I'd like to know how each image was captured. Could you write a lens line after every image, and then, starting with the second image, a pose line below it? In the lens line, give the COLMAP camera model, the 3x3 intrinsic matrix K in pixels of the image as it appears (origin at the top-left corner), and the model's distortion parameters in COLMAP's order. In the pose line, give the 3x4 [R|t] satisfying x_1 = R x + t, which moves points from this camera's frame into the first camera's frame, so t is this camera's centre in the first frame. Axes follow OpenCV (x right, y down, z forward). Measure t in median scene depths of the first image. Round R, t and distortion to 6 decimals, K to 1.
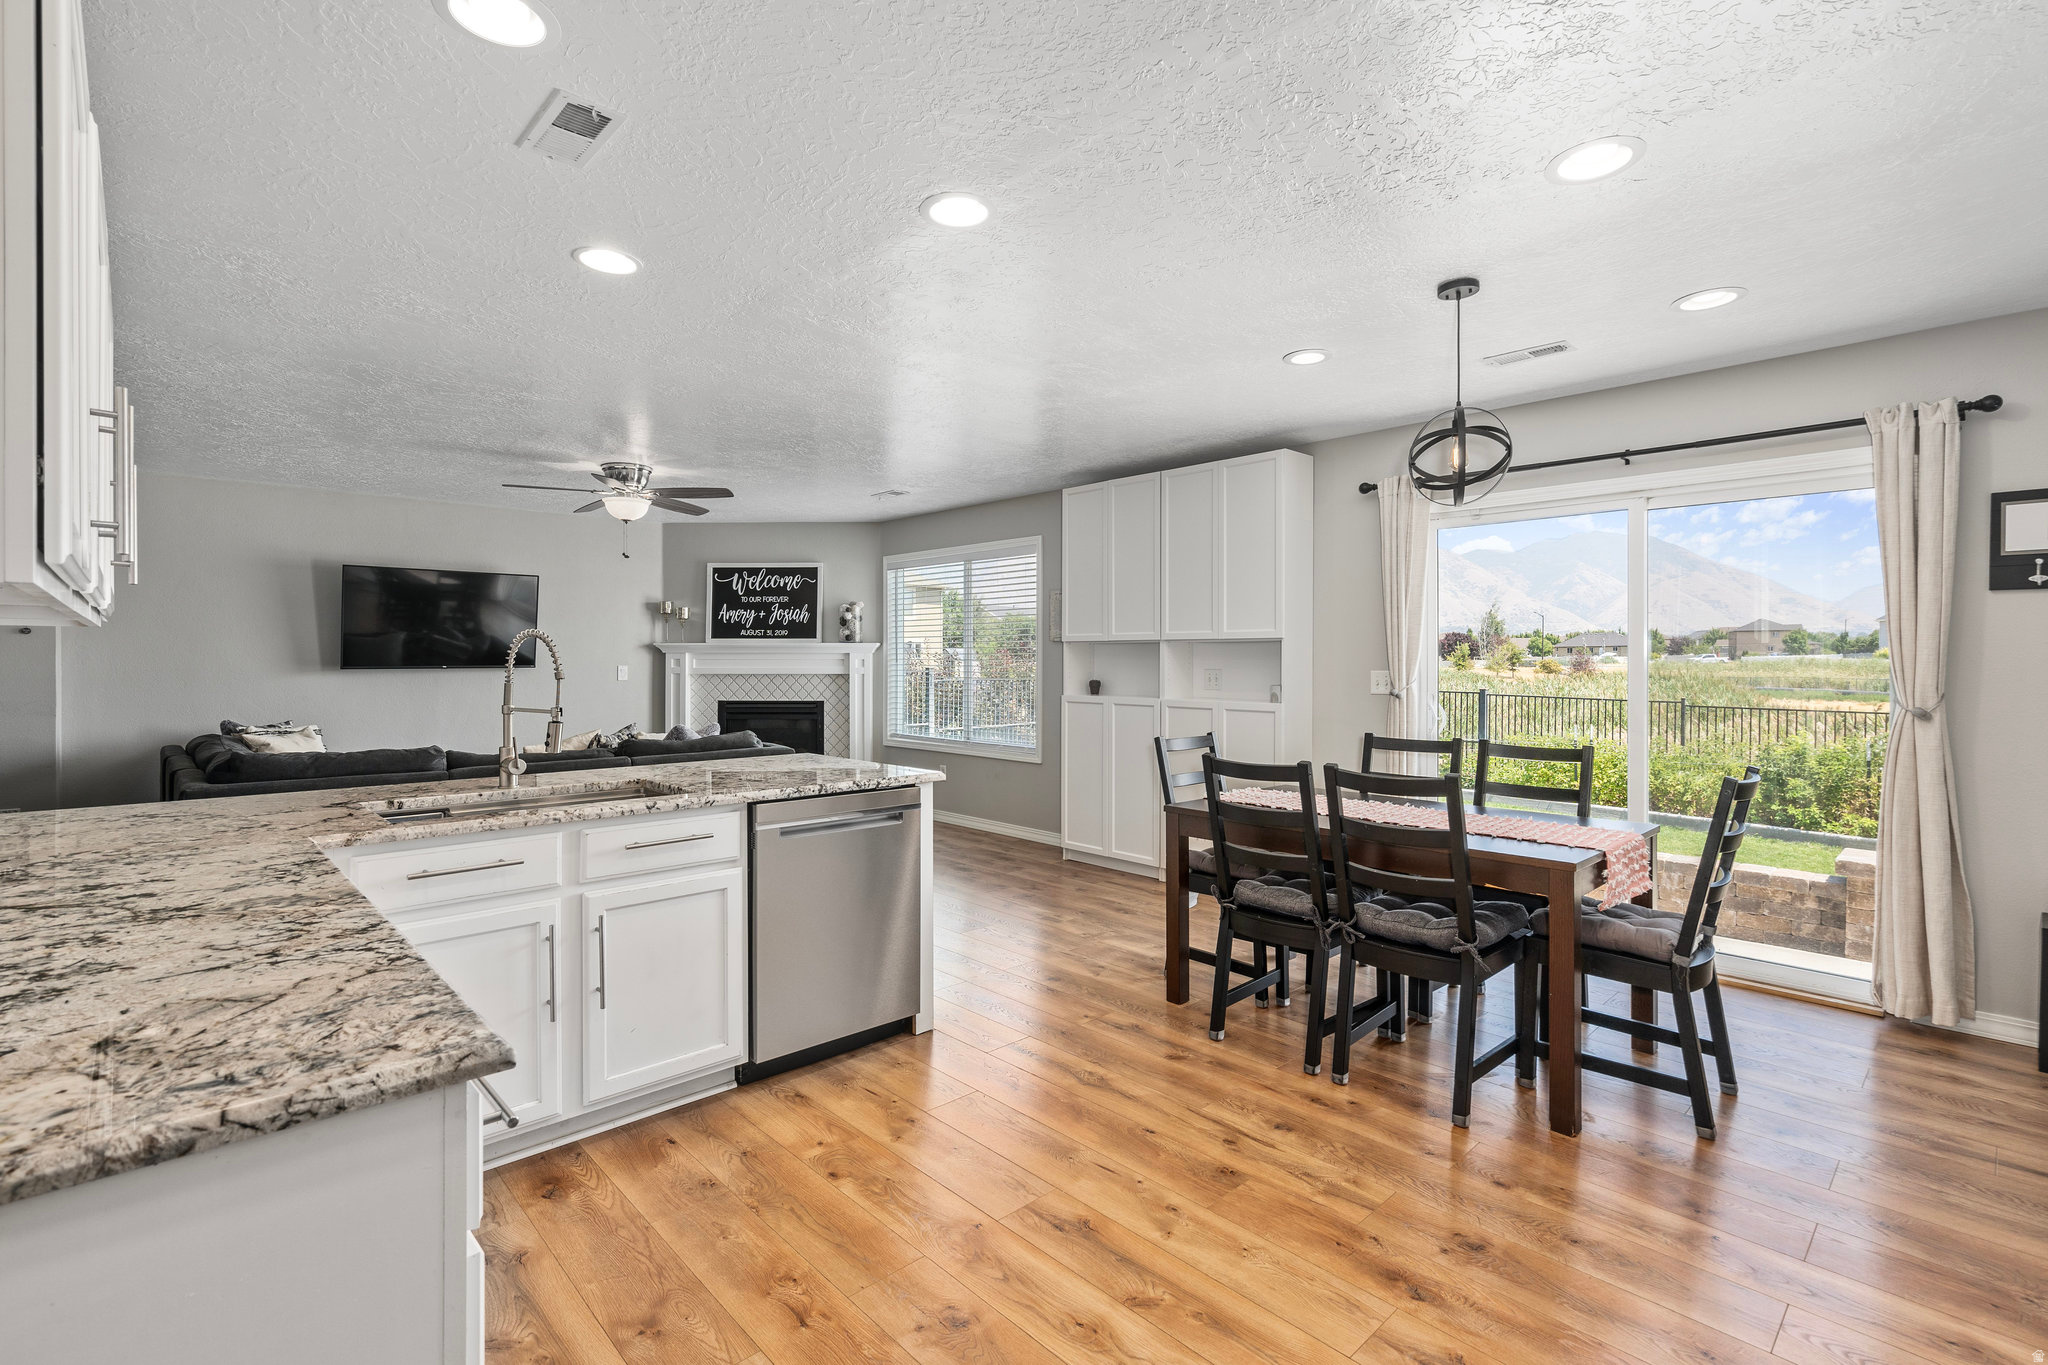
lens RADIAL K [[943.4, 0, 1025.7], [0, 943.4, 655.0], [0, 0, 1]] dist [-0.001918, 0.000163]
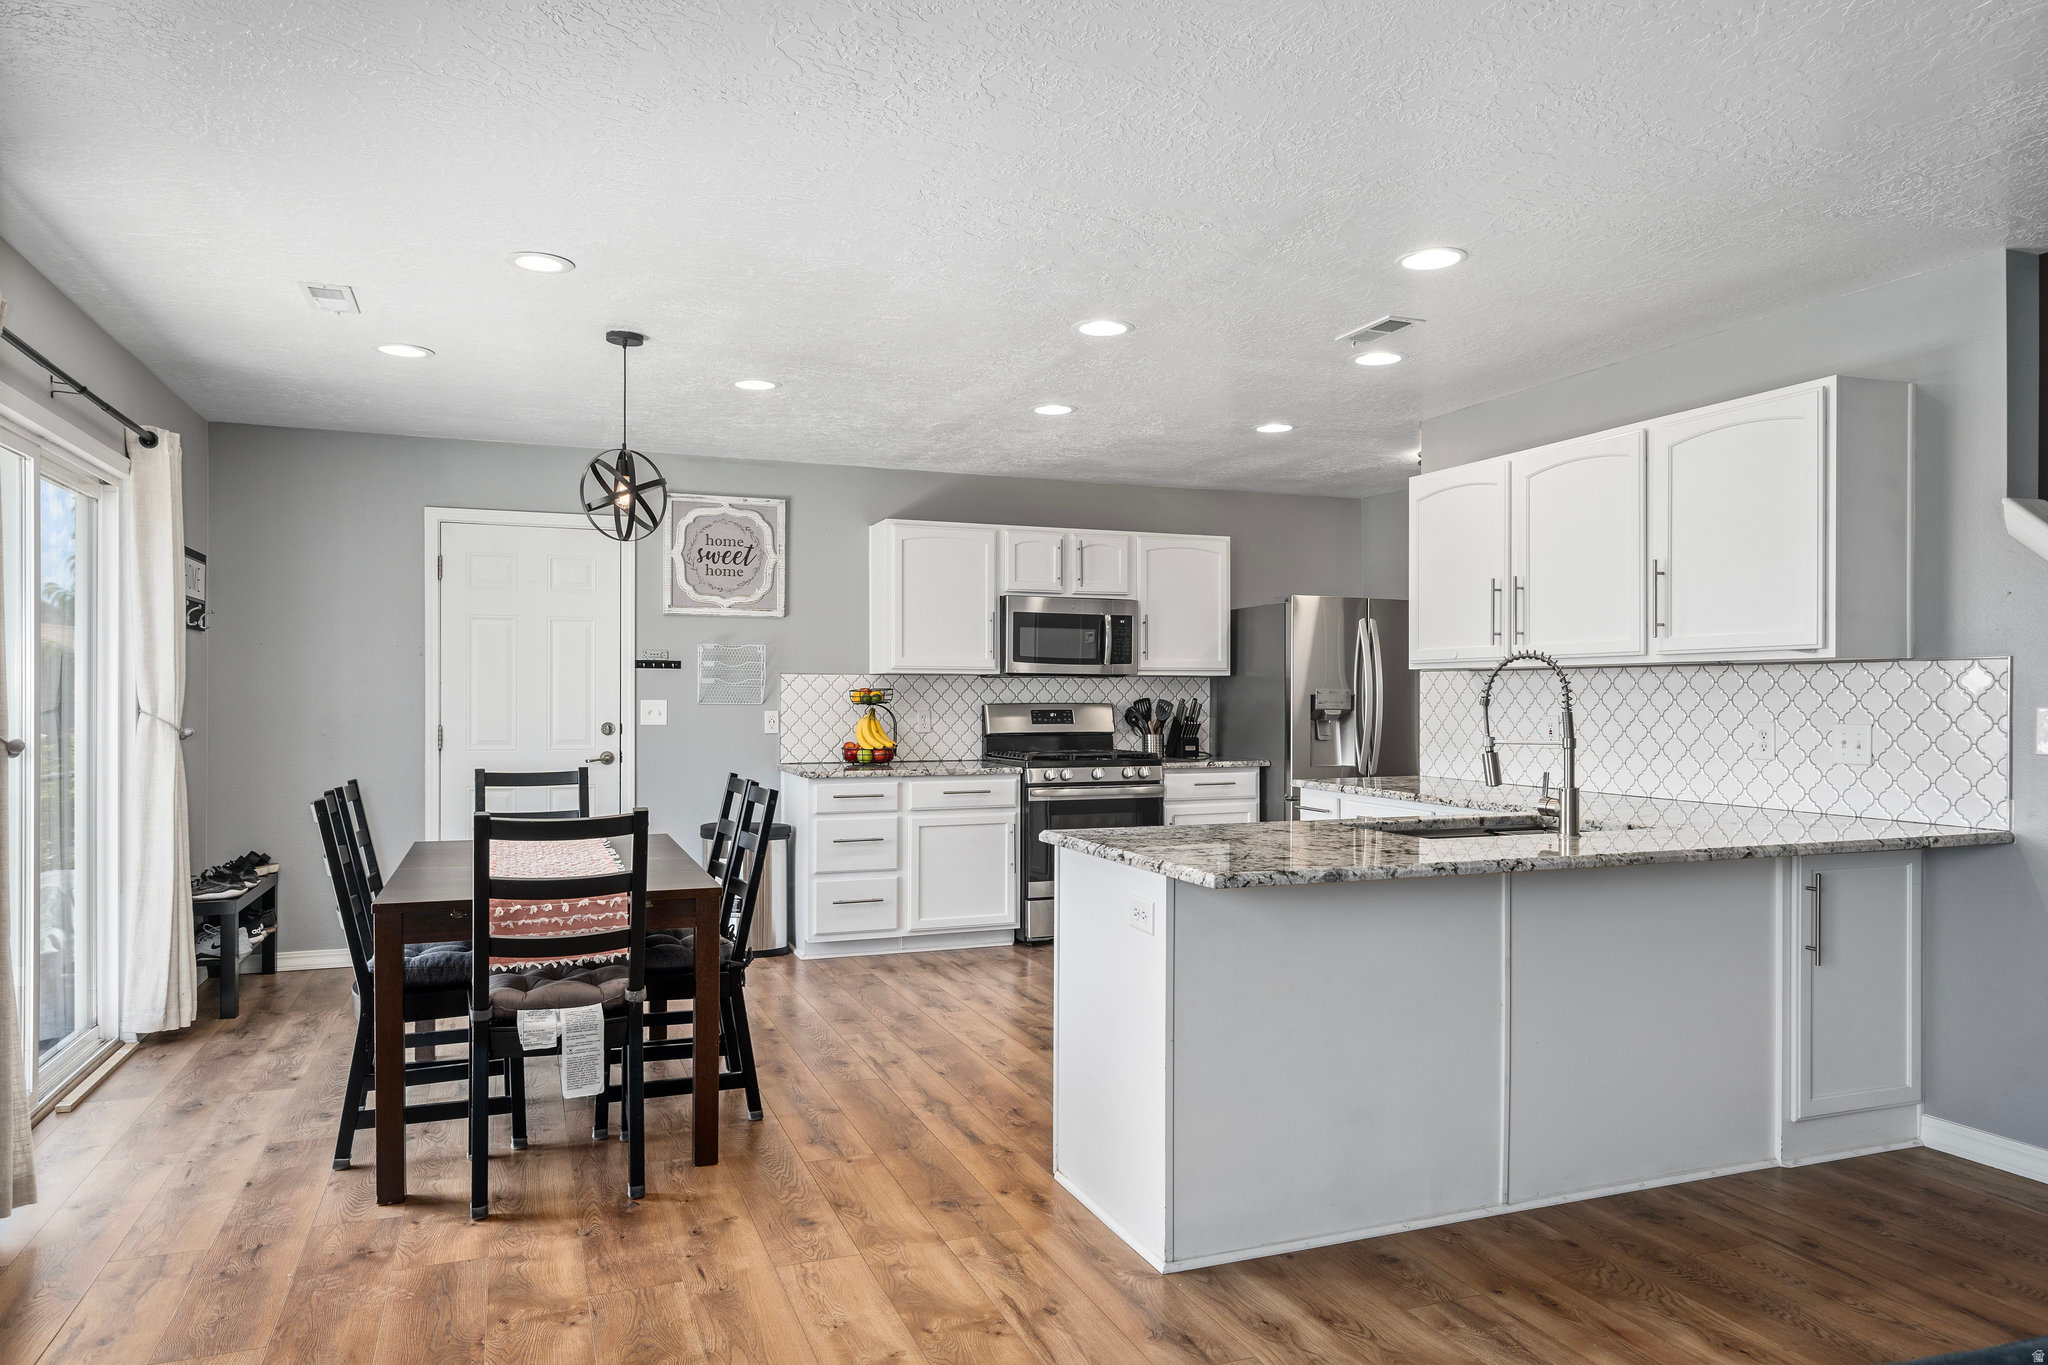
lens RADIAL K [[1311.1, 0, 1018.3], [0, 1311.1, 706.2], [0, 0, 1]] dist [0.002408, 0.001885]
pose [[-0.927268, -0.006133, 0.374347, -0.188966], [-0.005073, 0.999980, 0.003818, 0.008077], [-0.374363, 0.001641, -0.927281, 0.811466]]
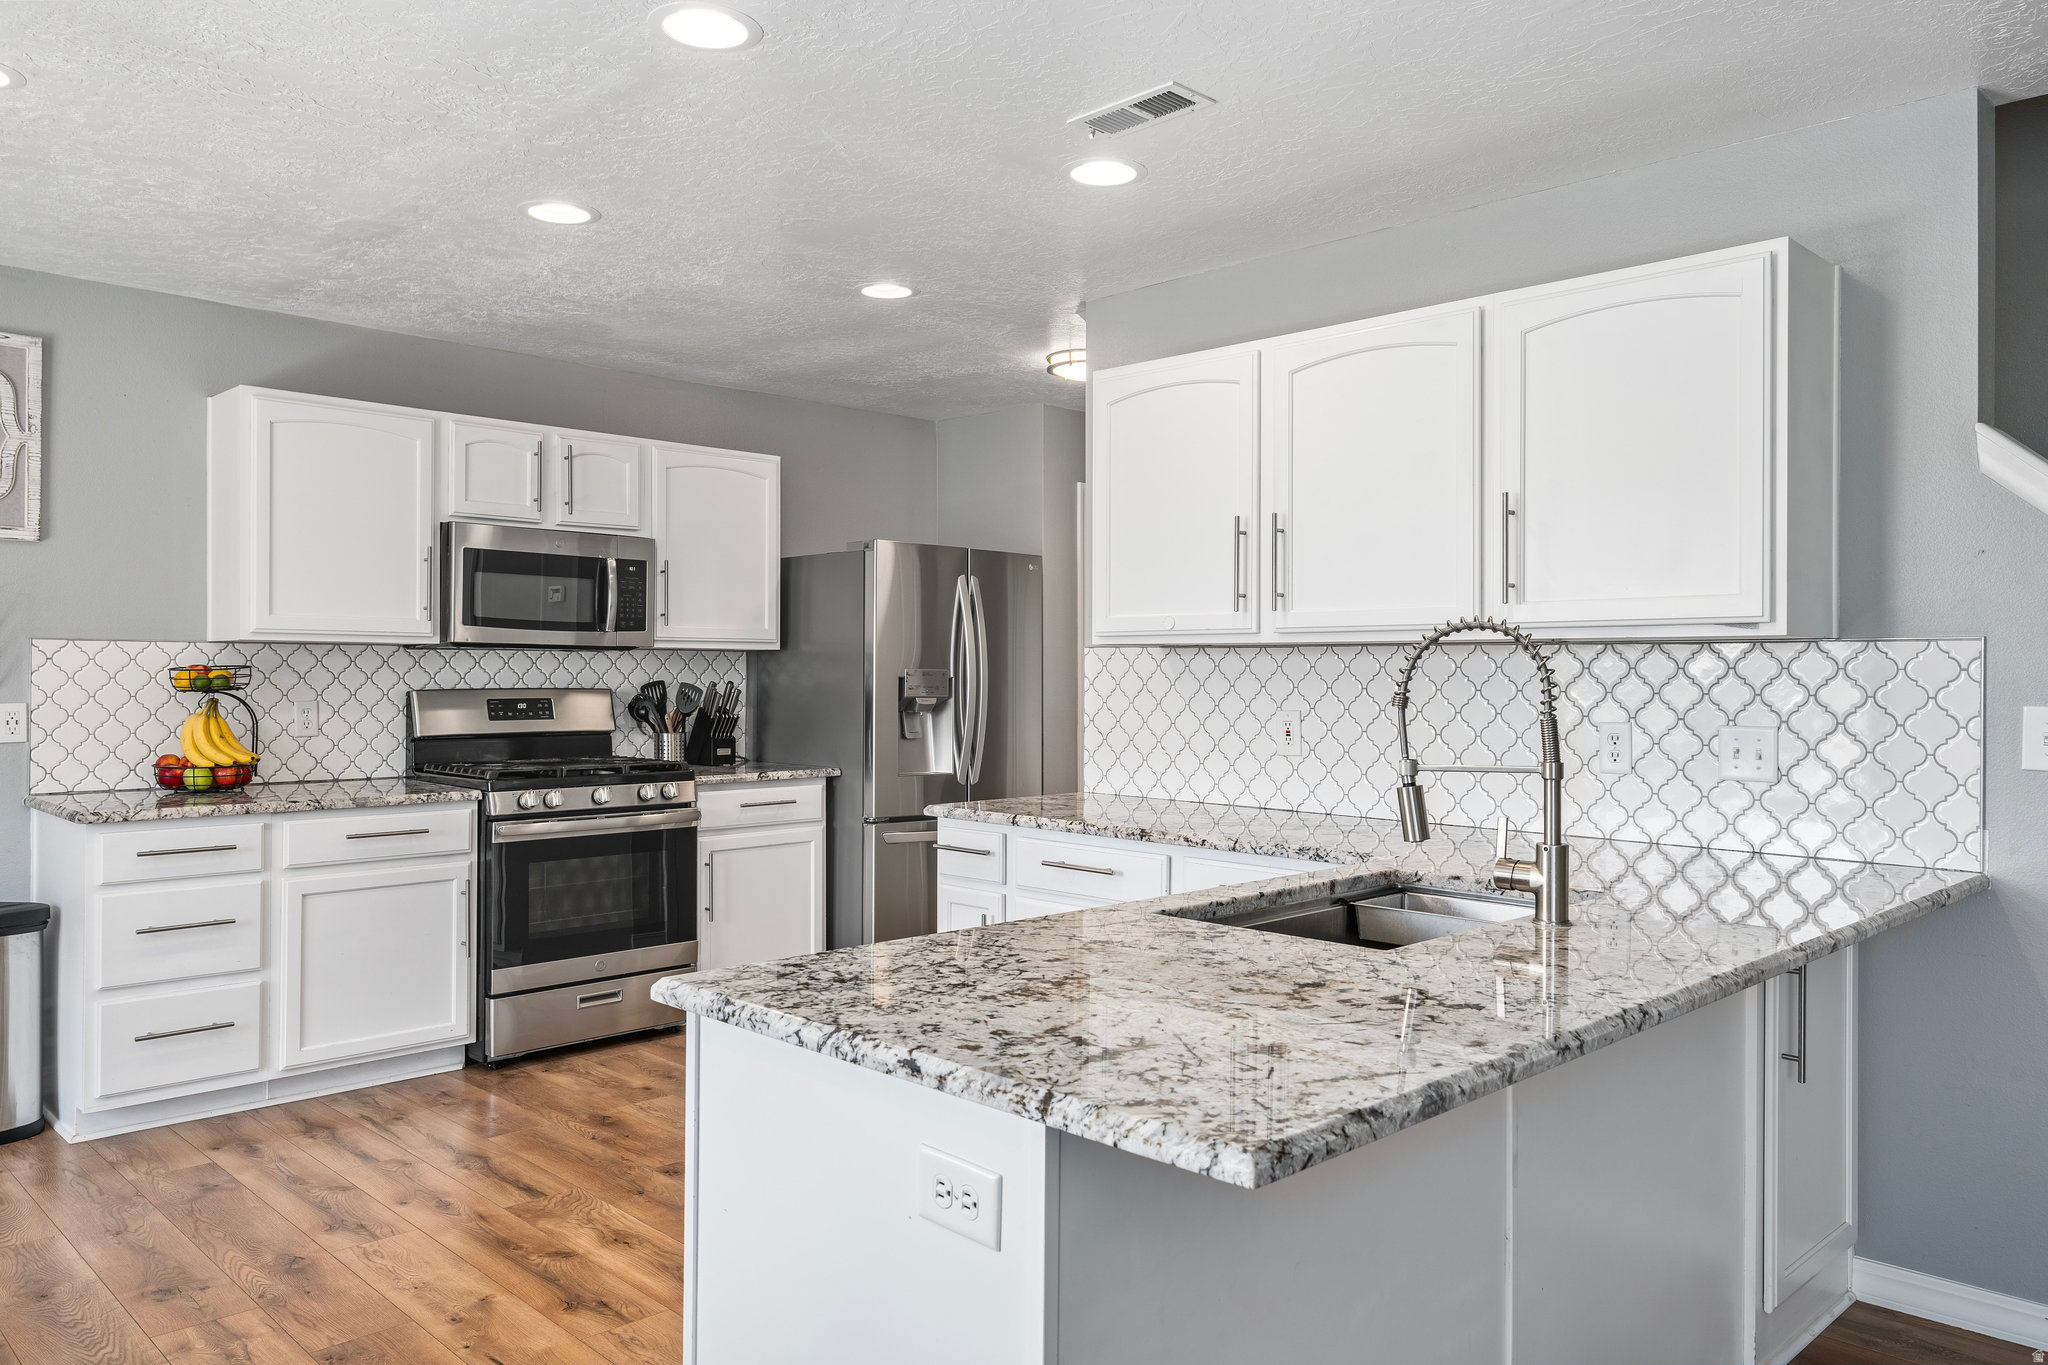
lens RADIAL K [[1449.1, 0, 1022.6], [0, 1449.1, 671.1], [0, 0, 1]] dist [0.003783, 0.001881]
pose [[-0.999637, -0.007273, -0.025930, -0.085861], [-0.007116, 0.999956, -0.006157, 0.003831], [0.025974, -0.005970, -0.999645, 0.635965]]
